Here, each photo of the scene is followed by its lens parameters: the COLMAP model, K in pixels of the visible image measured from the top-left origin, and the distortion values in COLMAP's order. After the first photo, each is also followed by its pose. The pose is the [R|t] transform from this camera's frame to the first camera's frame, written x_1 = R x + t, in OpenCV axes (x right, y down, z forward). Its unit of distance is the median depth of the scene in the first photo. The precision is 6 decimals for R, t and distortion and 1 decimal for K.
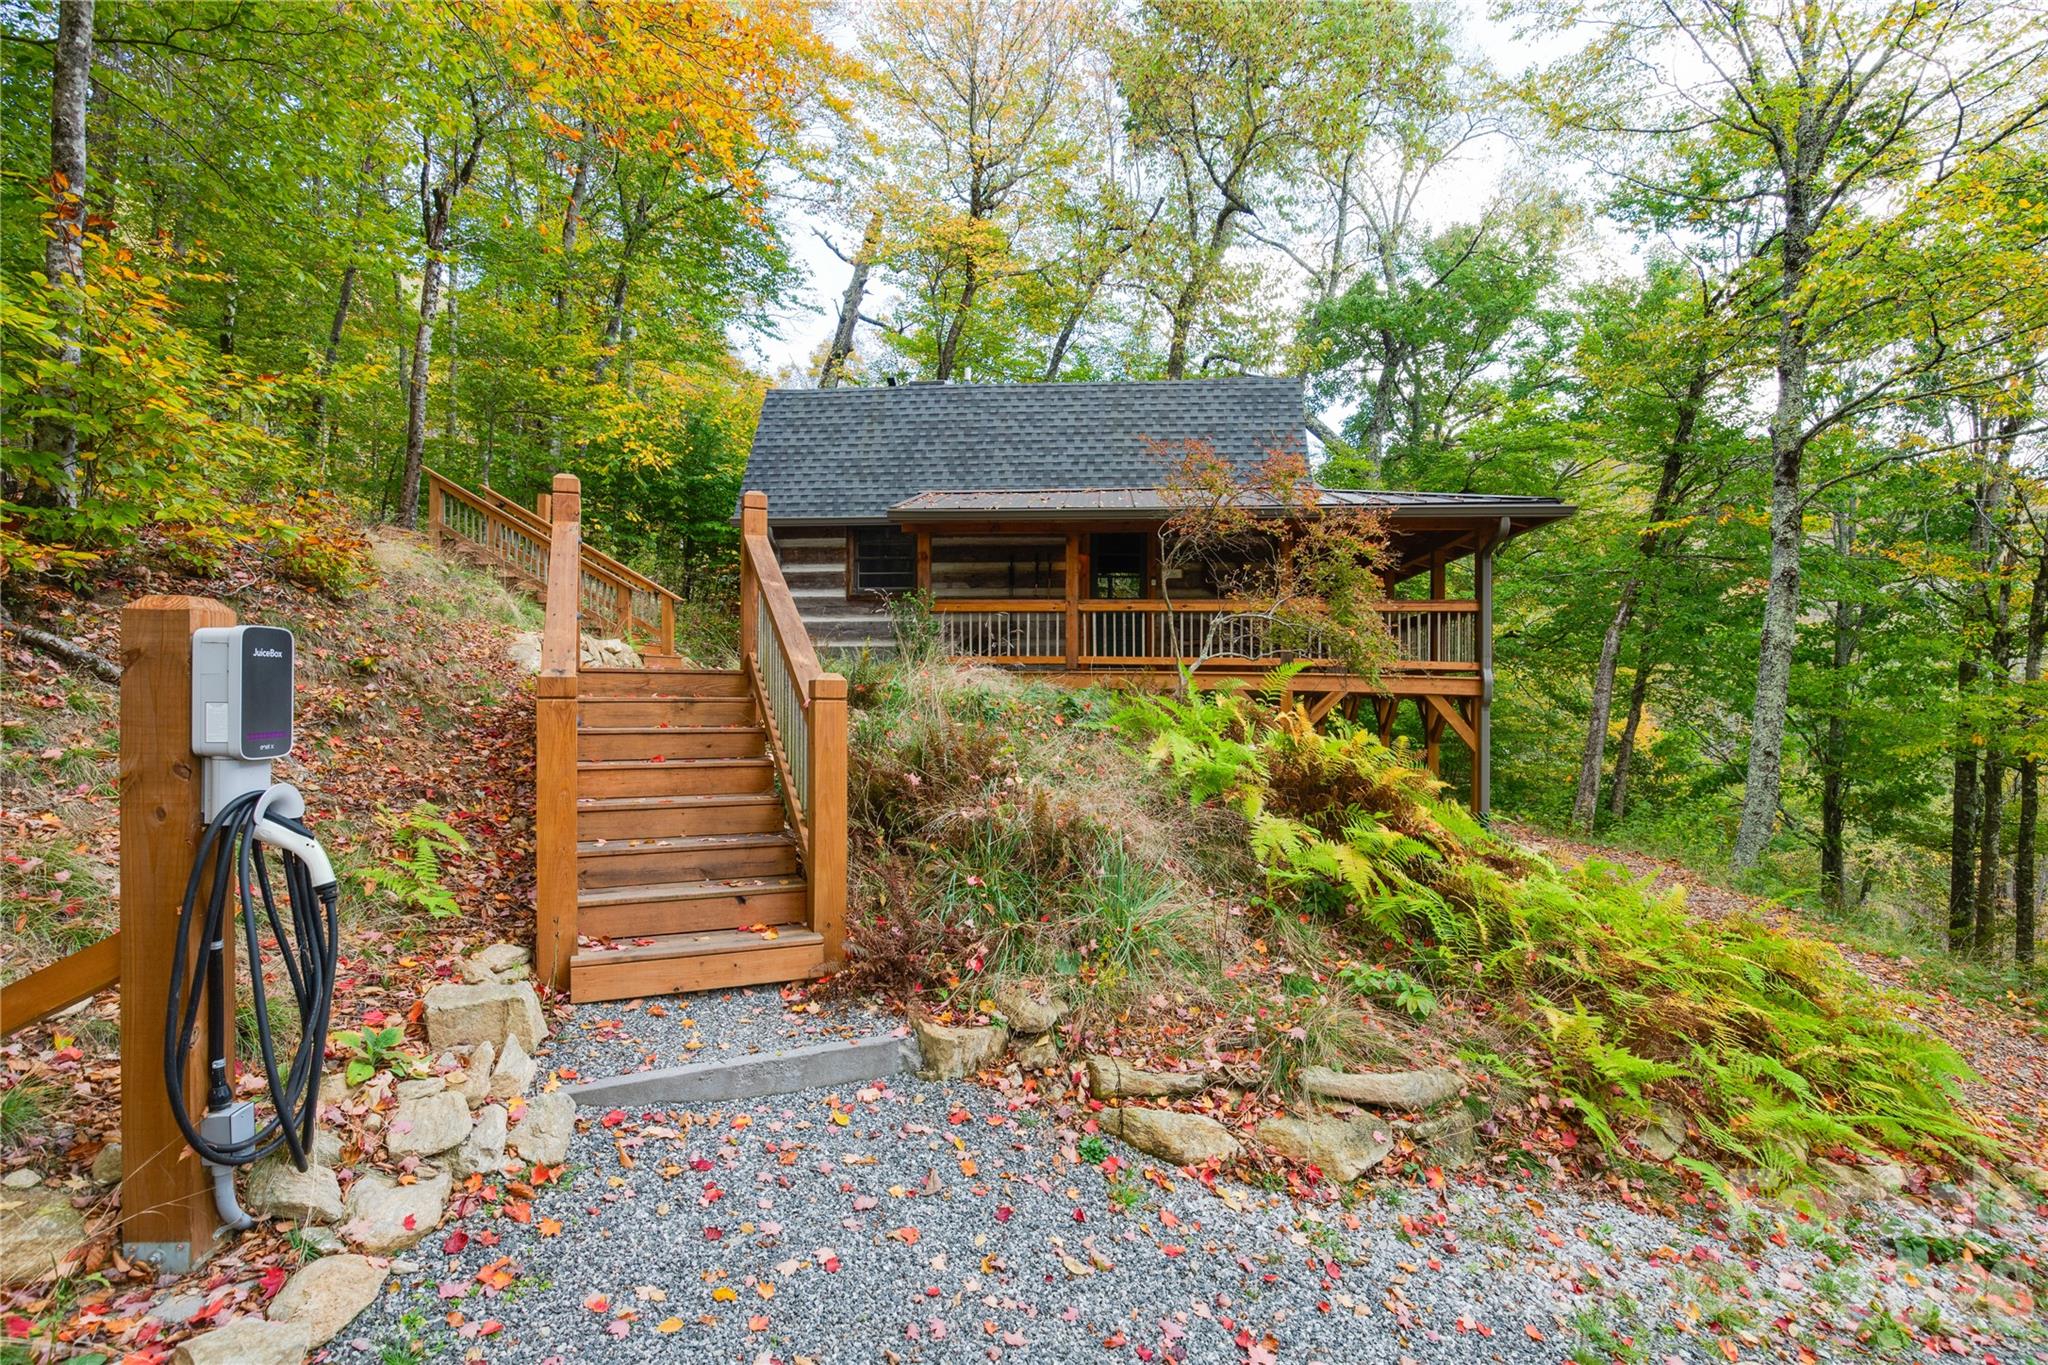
lens RADIAL K [[1033.8, 0, 1021.8], [0, 1033.8, 737.4], [0, 0, 1]] dist [-0.028283, -0.000629]
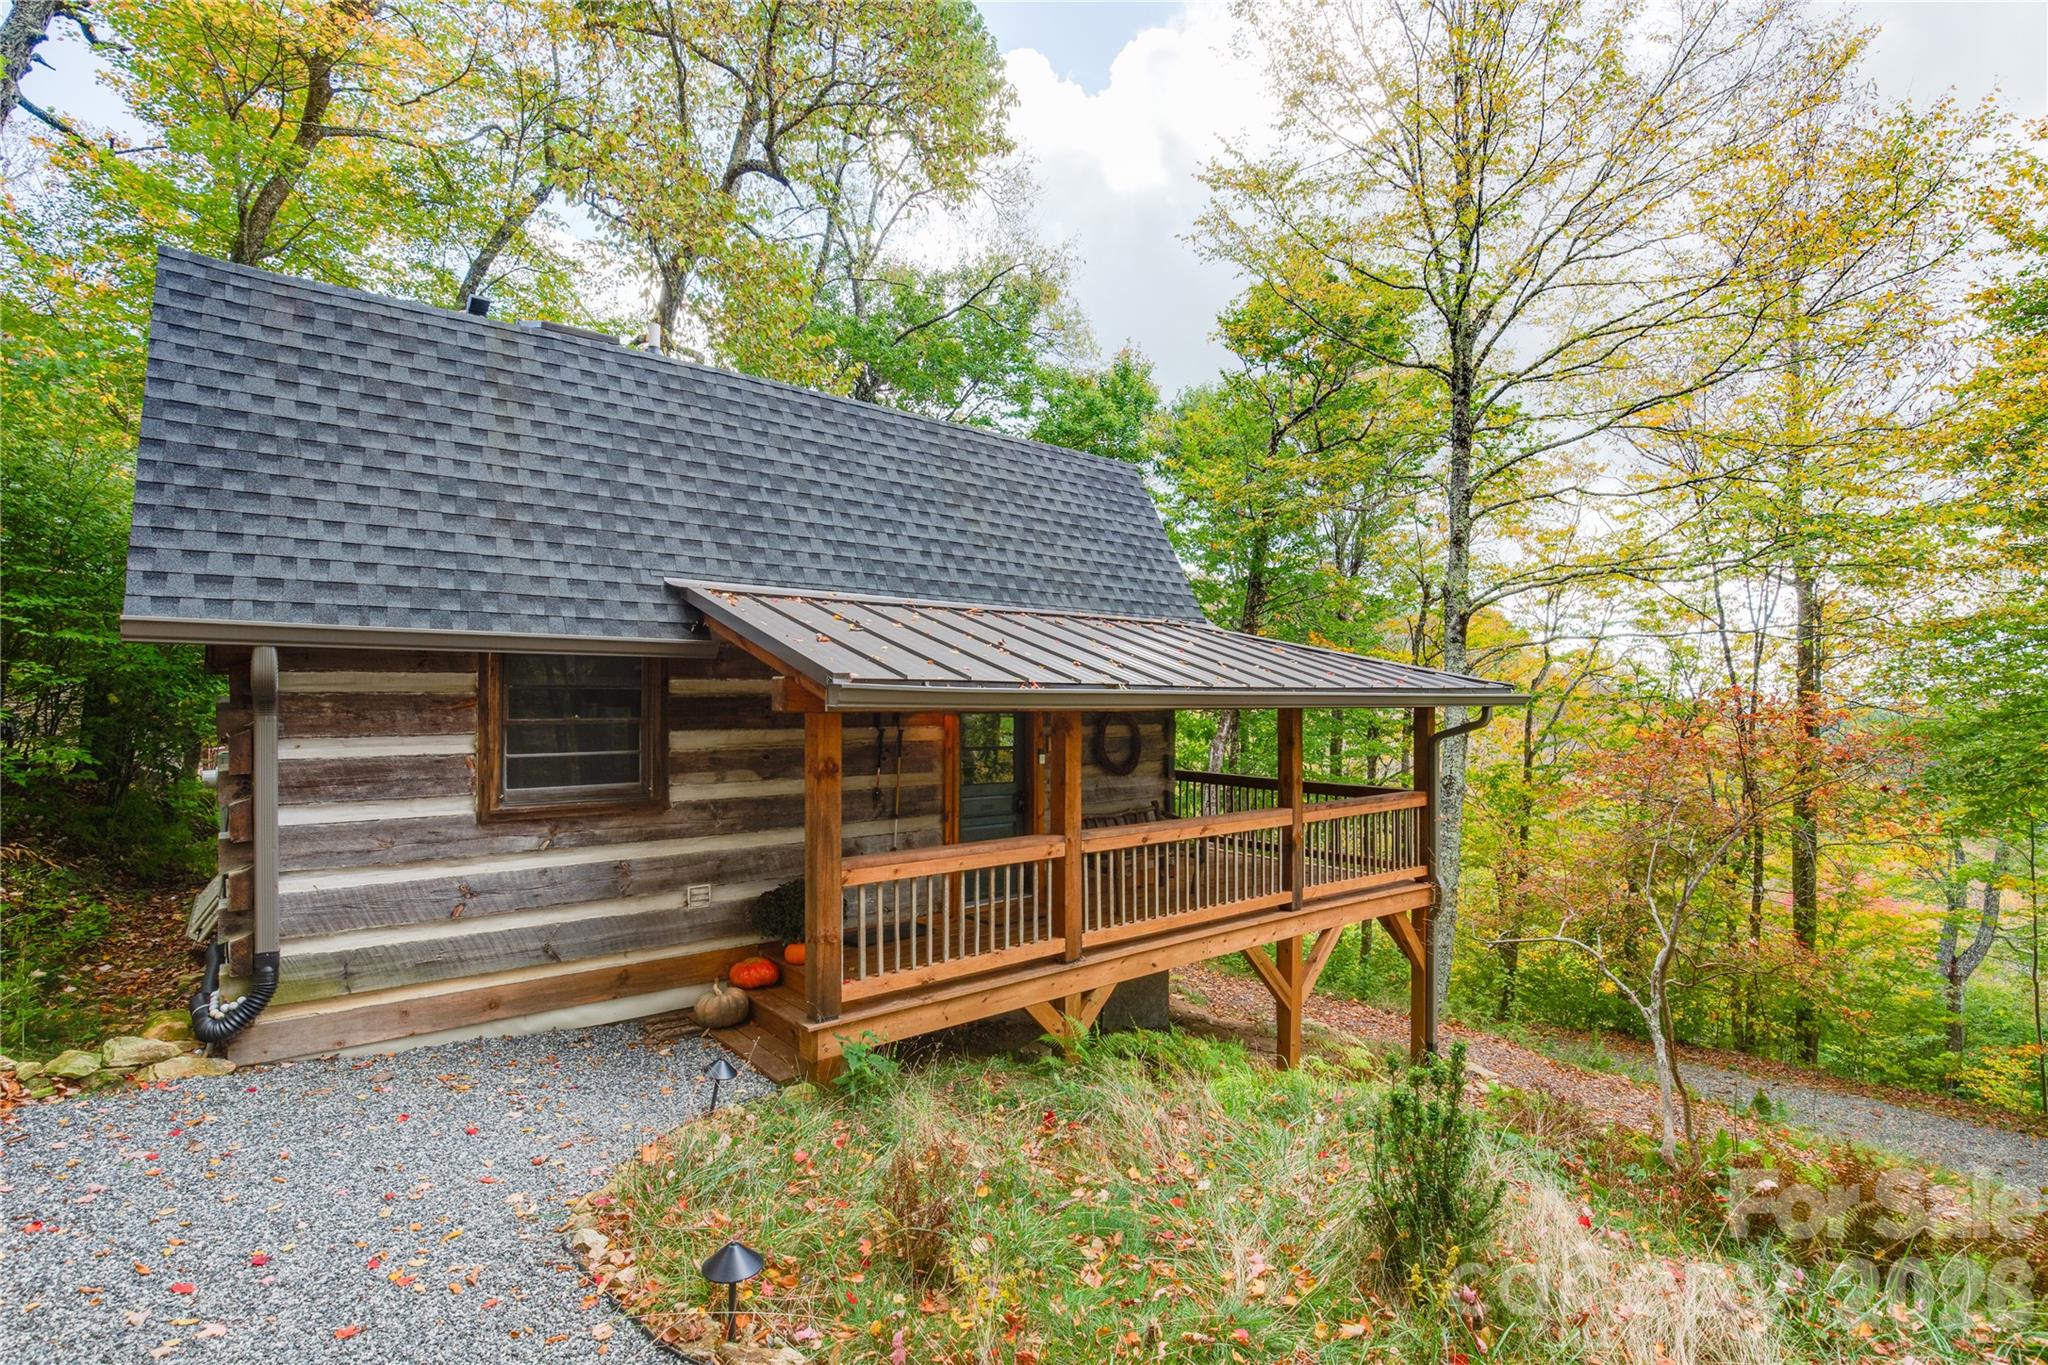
lens RADIAL K [[972.1, 0, 1025.0], [0, 972.1, 720.6], [0, 0, 1]] dist [-0.001683, -0.000212]
pose [[0.702940, -0.018951, 0.710997, -0.292834], [0.020579, 0.999768, 0.006301, -0.172074], [-0.710952, 0.010202, 0.703167, 0.569602]]
